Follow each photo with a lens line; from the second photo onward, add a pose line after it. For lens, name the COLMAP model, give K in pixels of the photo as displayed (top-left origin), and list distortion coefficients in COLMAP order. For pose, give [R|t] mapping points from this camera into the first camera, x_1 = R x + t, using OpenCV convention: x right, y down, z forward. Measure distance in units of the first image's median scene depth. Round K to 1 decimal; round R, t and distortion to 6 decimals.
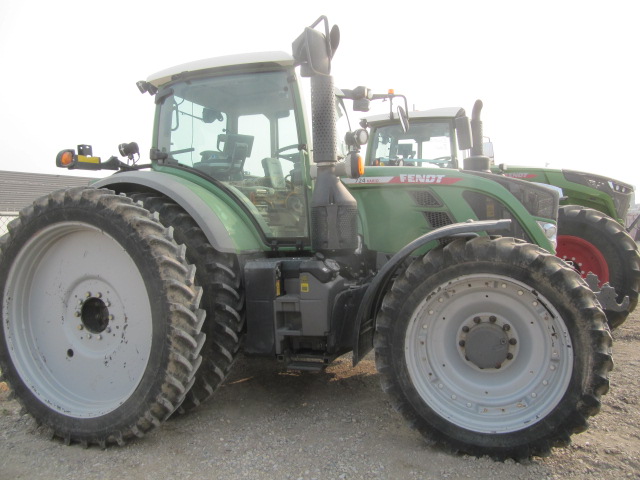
lens RADIAL K [[532.5, 0, 319.5], [0, 532.5, 240.3], [0, 0, 1]] dist [-0.053021, 0.014787]
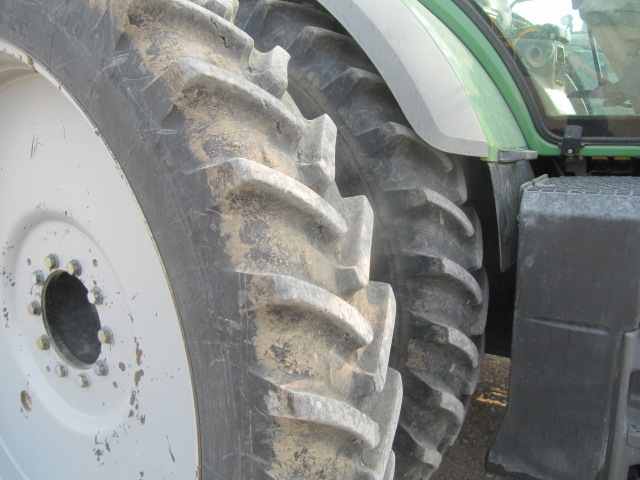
lens RADIAL K [[532.5, 0, 319.9], [0, 532.5, 240.1], [0, 0, 1]] dist [-0.053021, 0.014787]
pose [[0.978676, 0.066087, -0.194487, -0.208387], [-0.030553, 0.983133, 0.180323, 0.020489], [0.203124, -0.170536, 0.964188, 0.752794]]
